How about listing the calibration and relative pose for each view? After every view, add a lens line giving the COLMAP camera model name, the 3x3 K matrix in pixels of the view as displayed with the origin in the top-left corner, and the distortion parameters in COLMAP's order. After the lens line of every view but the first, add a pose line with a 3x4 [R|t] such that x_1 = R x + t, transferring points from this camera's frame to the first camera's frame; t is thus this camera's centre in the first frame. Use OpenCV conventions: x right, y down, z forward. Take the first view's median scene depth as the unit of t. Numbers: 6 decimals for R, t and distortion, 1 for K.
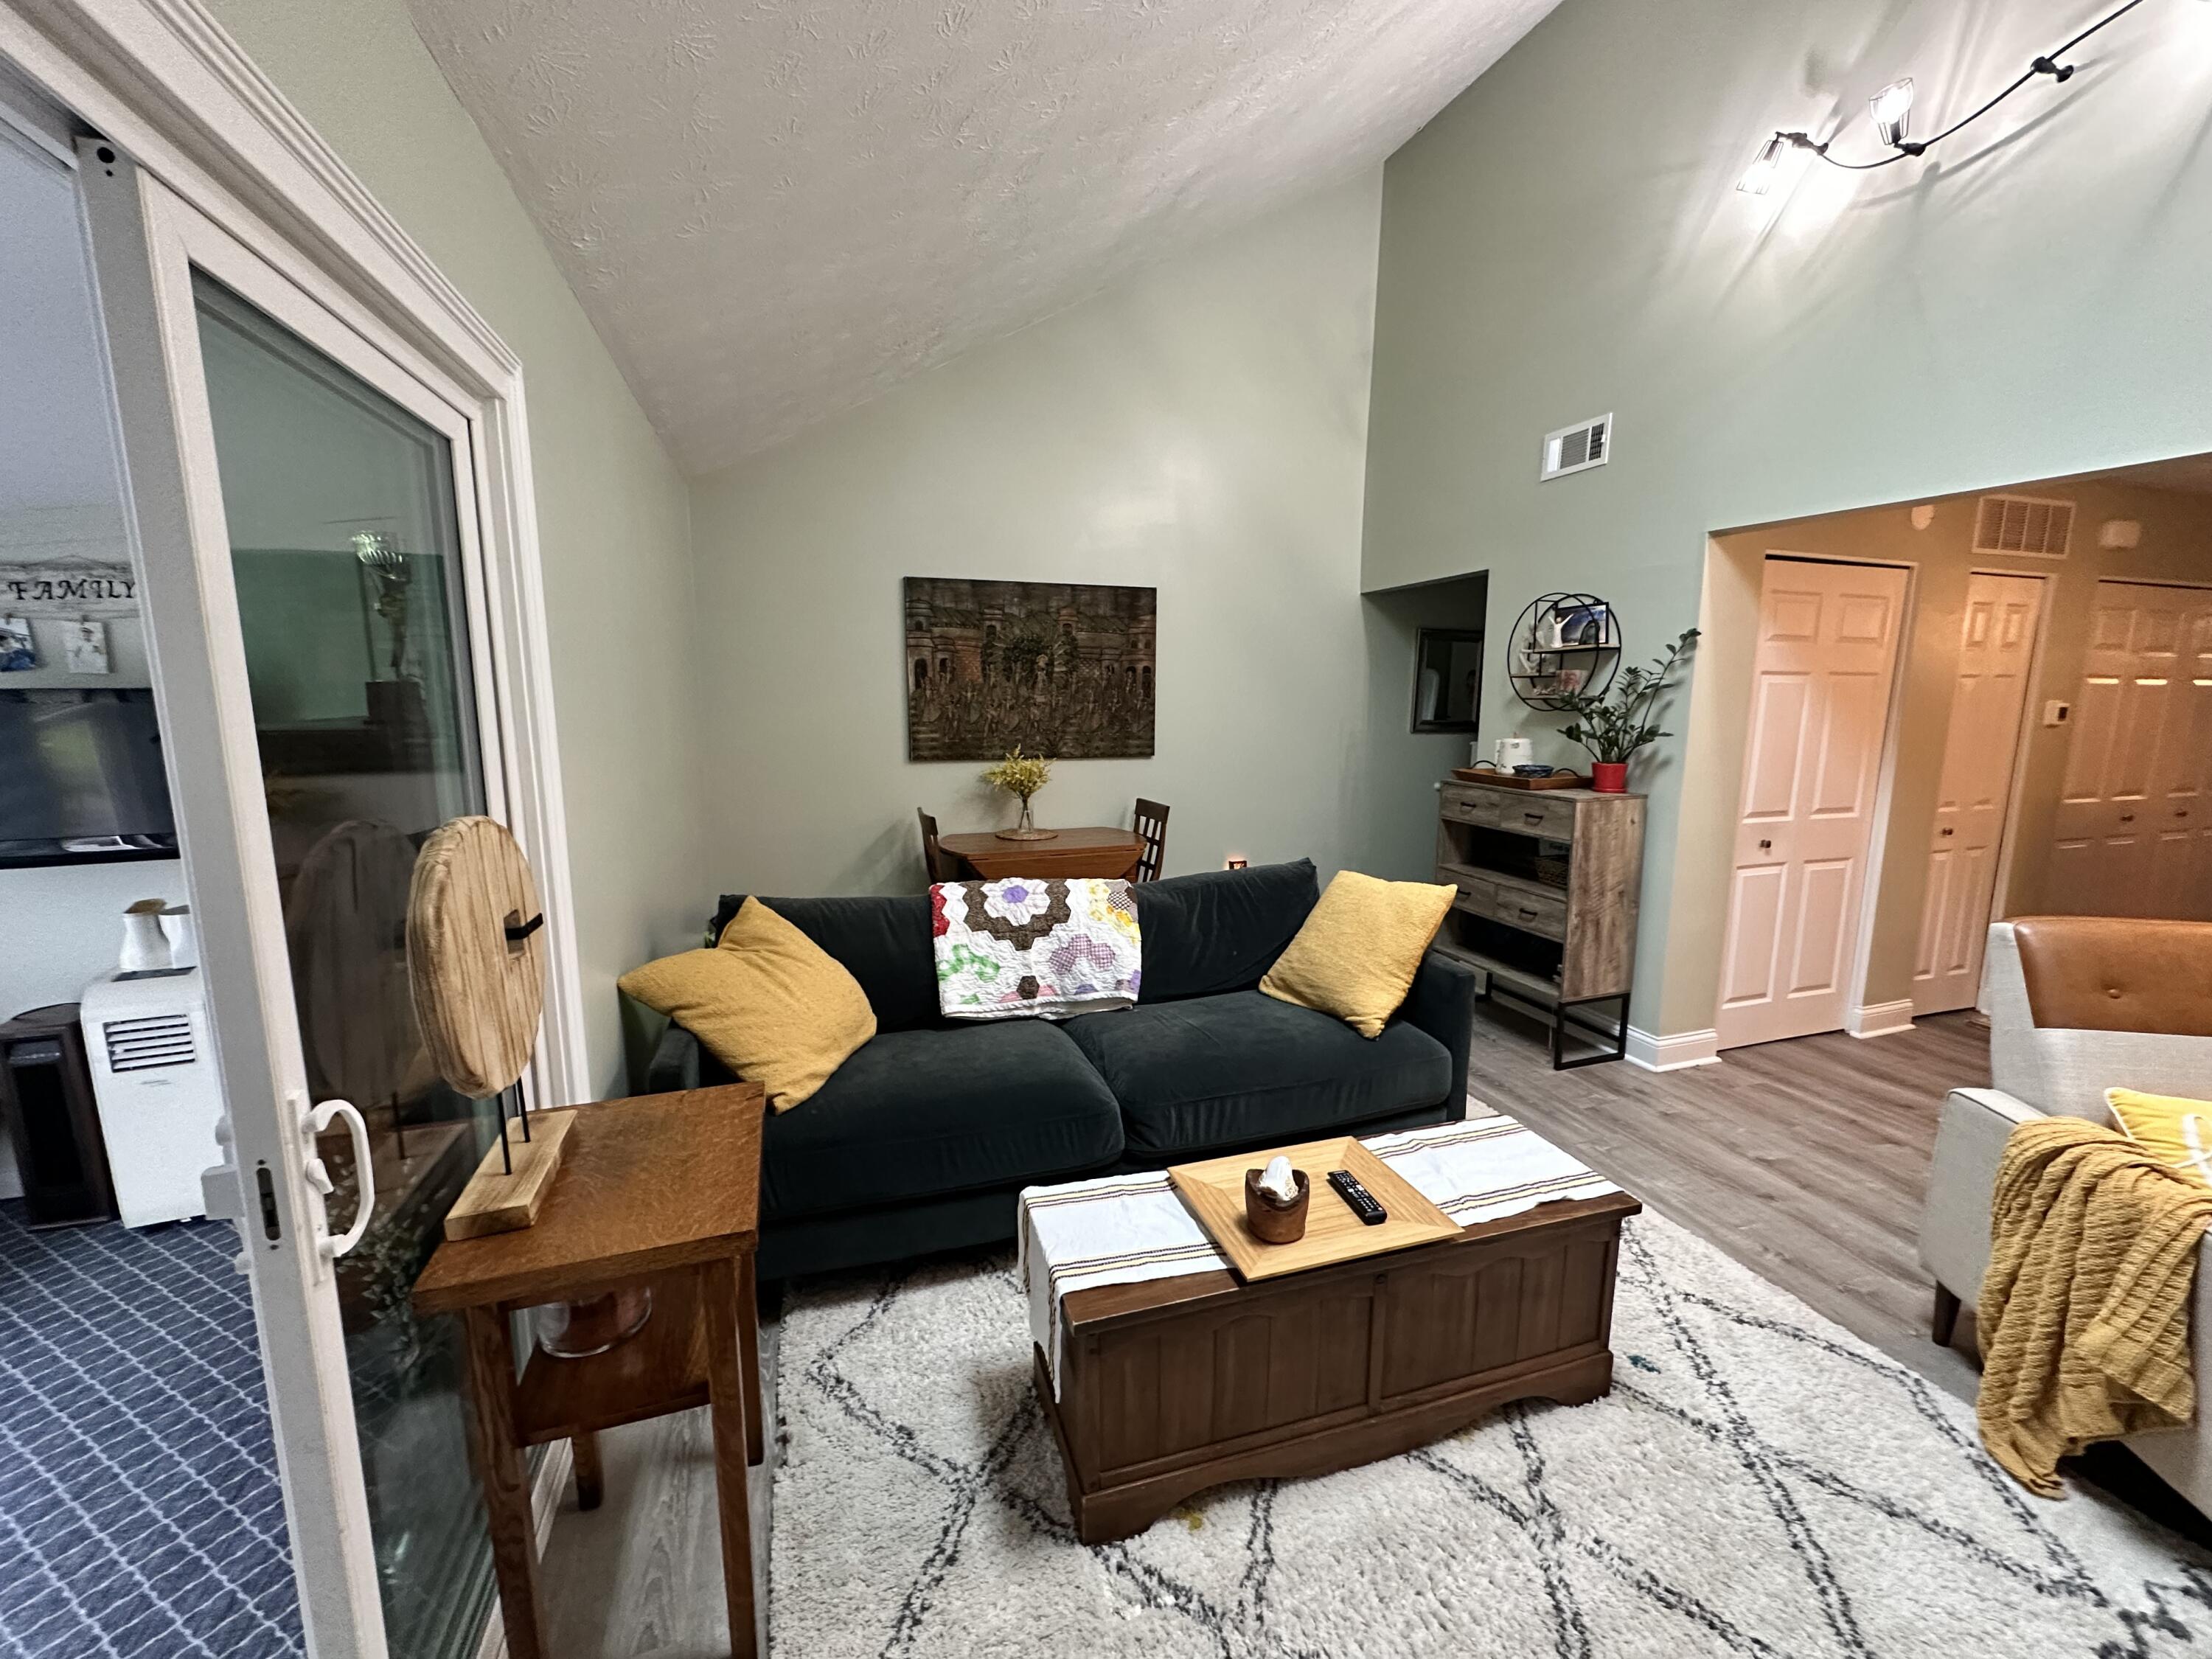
lens RADIAL K [[877.9, 0, 1102.8], [0, 877.9, 826.7], [0, 0, 1]] dist [-0.004529, -0.000423]
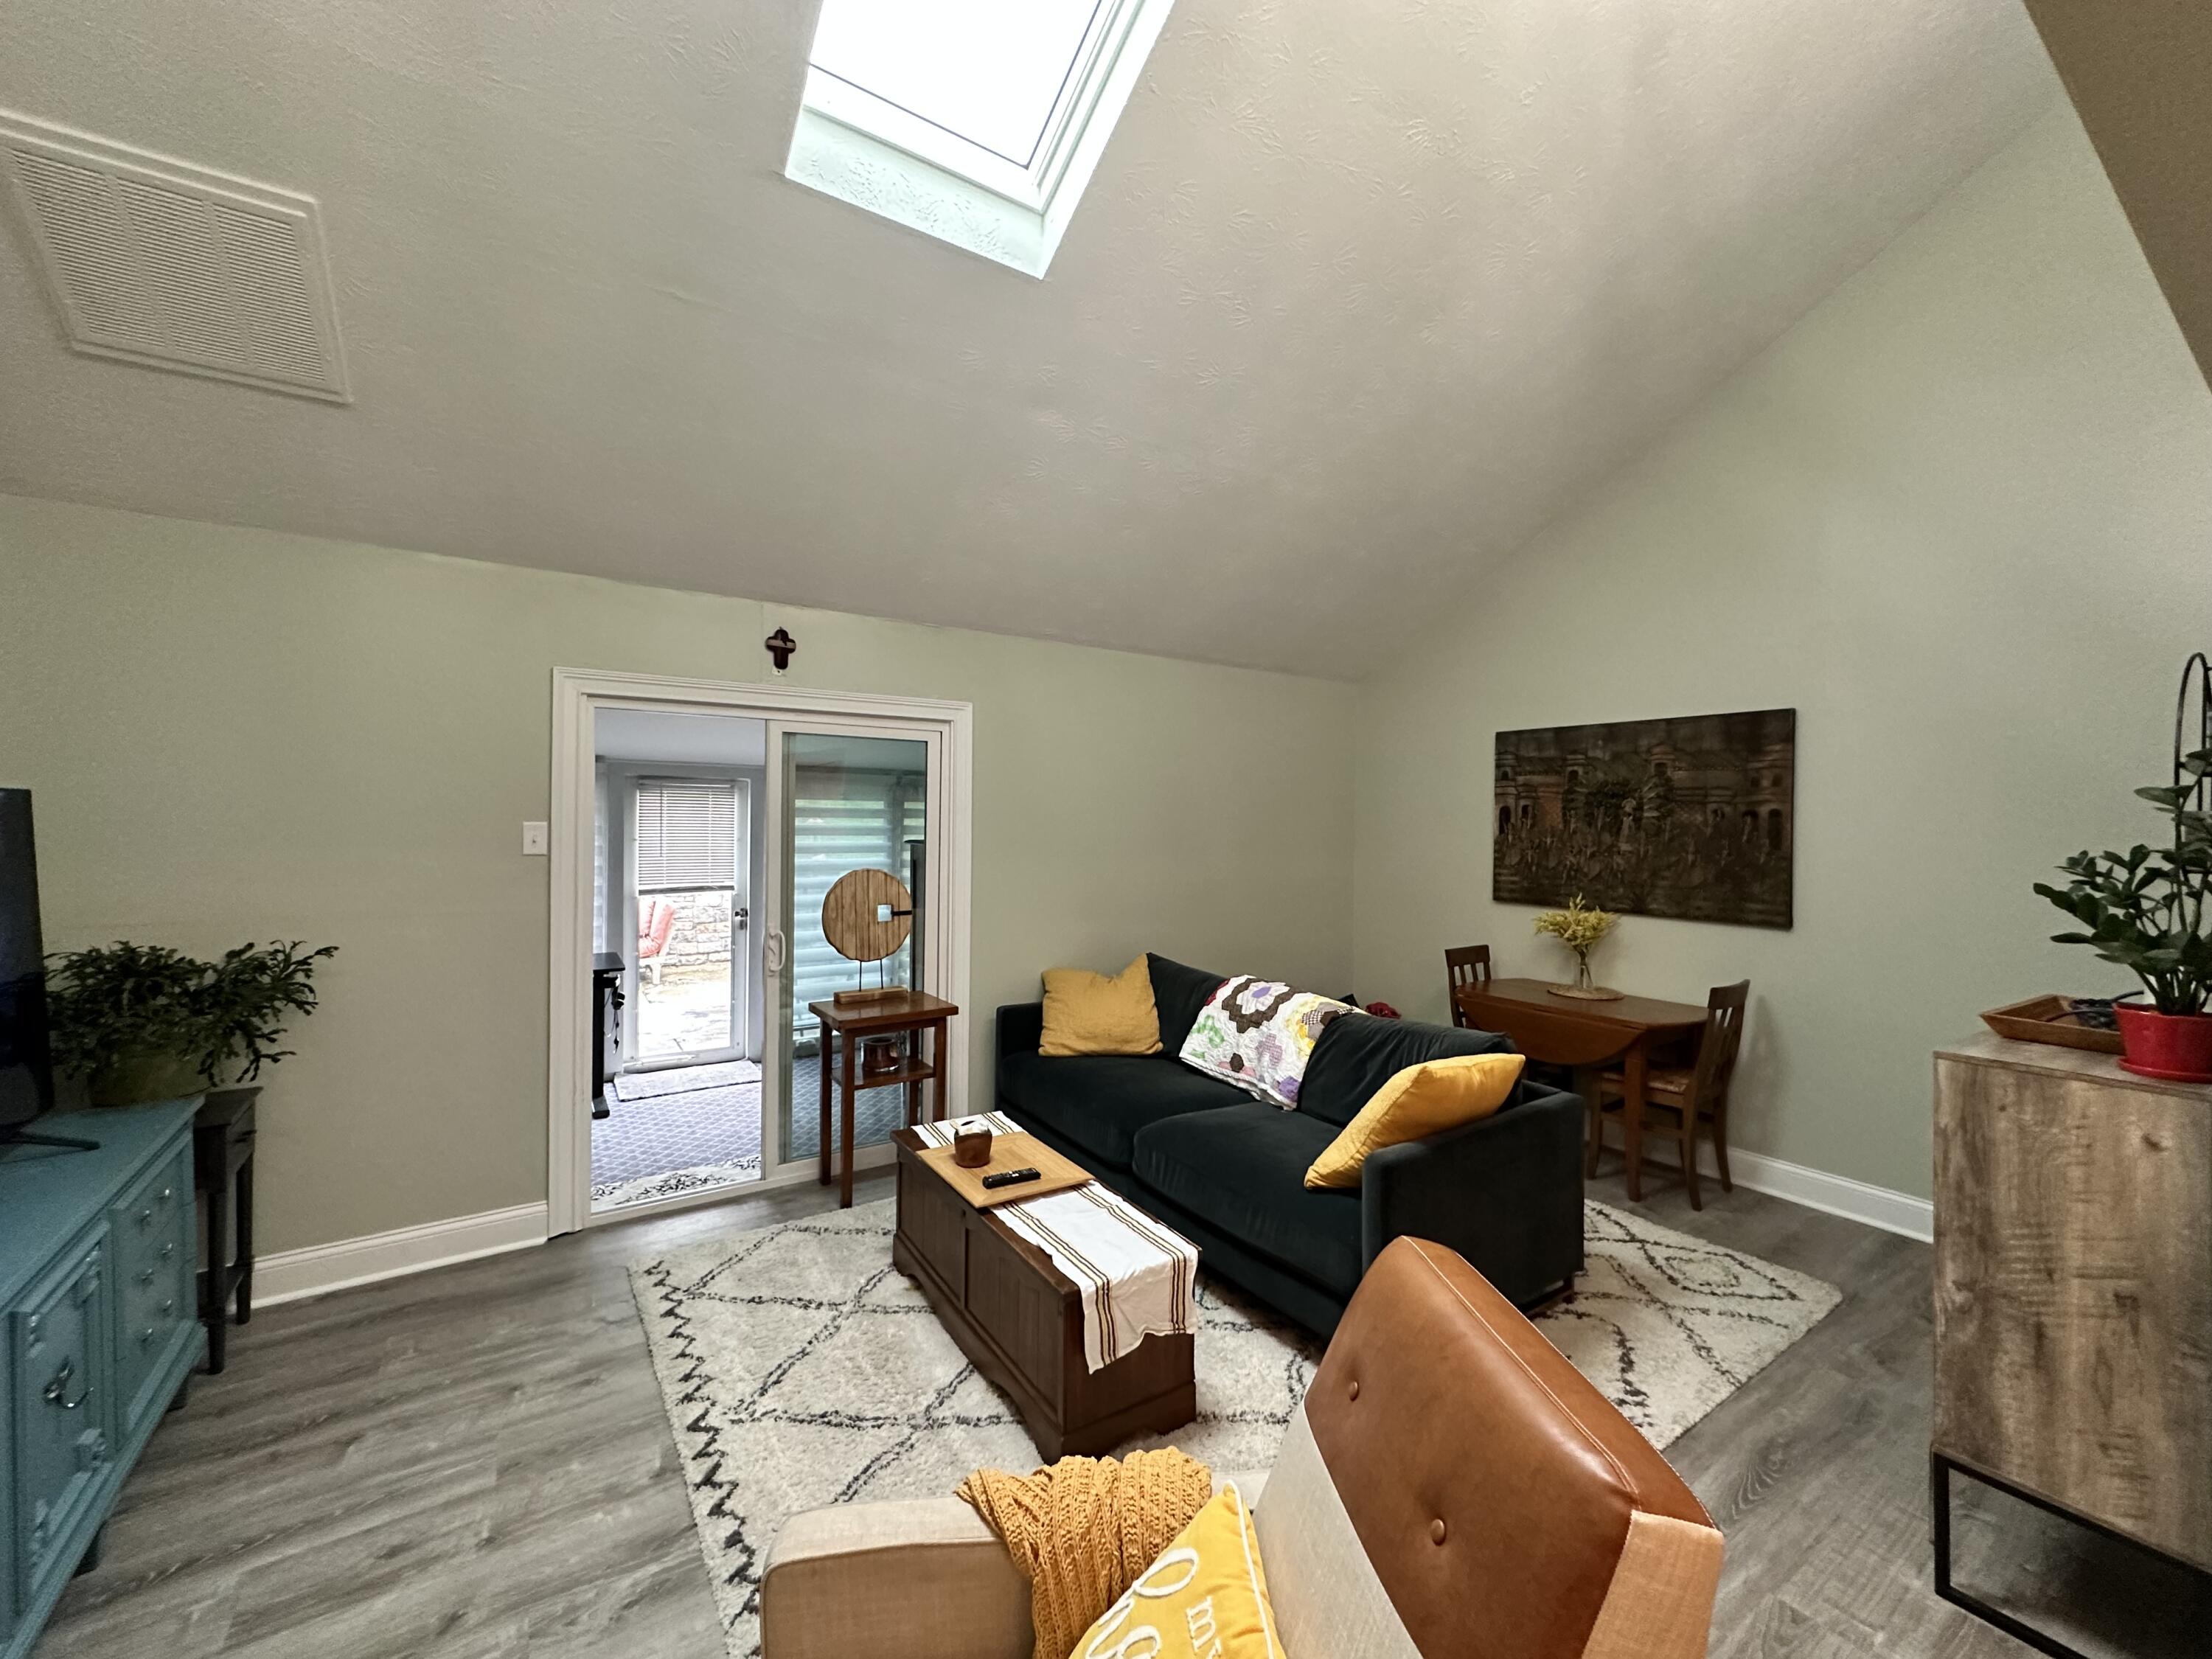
lens RADIAL K [[877.9, 0, 1110.9], [0, 877.9, 829.0], [0, 0, 1]] dist [-0.004529, -0.000423]
pose [[0.269503, 0.009211, -0.962955, 0.680579], [-0.161643, 0.986200, -0.035805, -0.048301], [0.949336, 0.165305, 0.267273, 0.265911]]
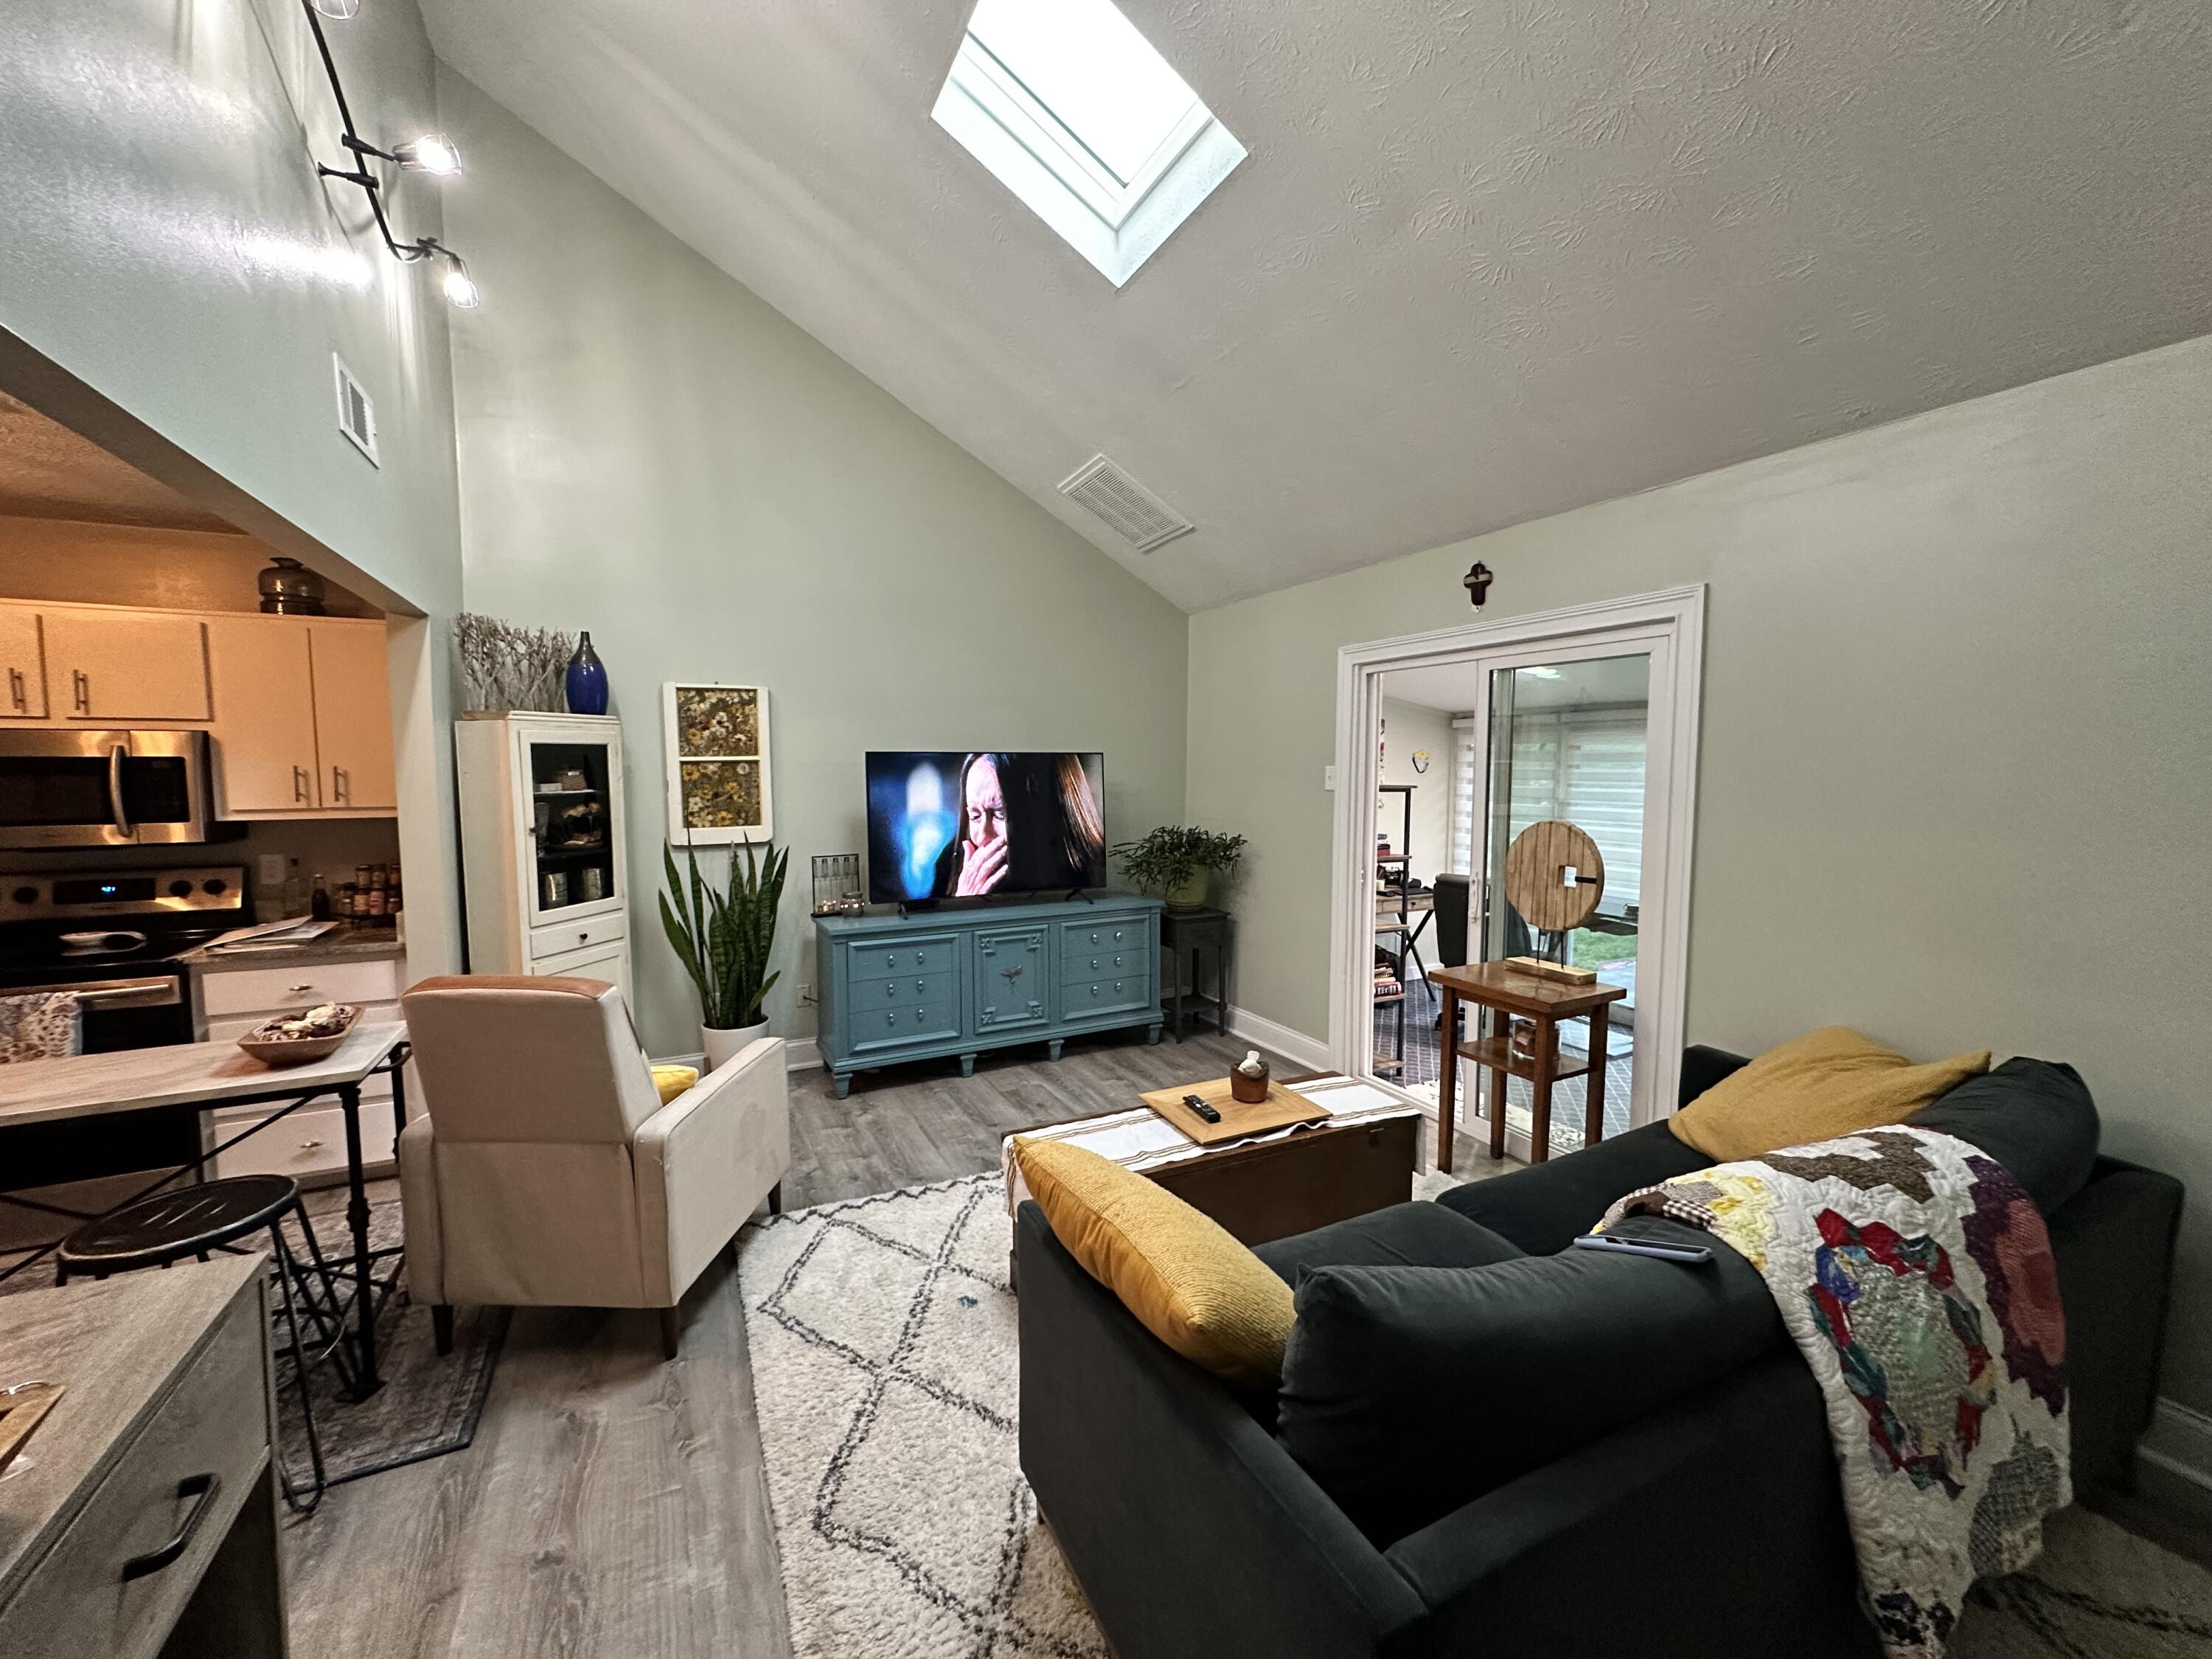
lens RADIAL K [[877.9, 0, 1106.3], [0, 877.9, 832.4], [0, 0, 1]] dist [-0.004529, -0.000423]
pose [[-0.988856, 0.004874, -0.148794, 0.265459], [-0.029784, 0.972782, 0.229800, -0.145164], [0.145864, 0.231671, -0.961796, 0.903648]]
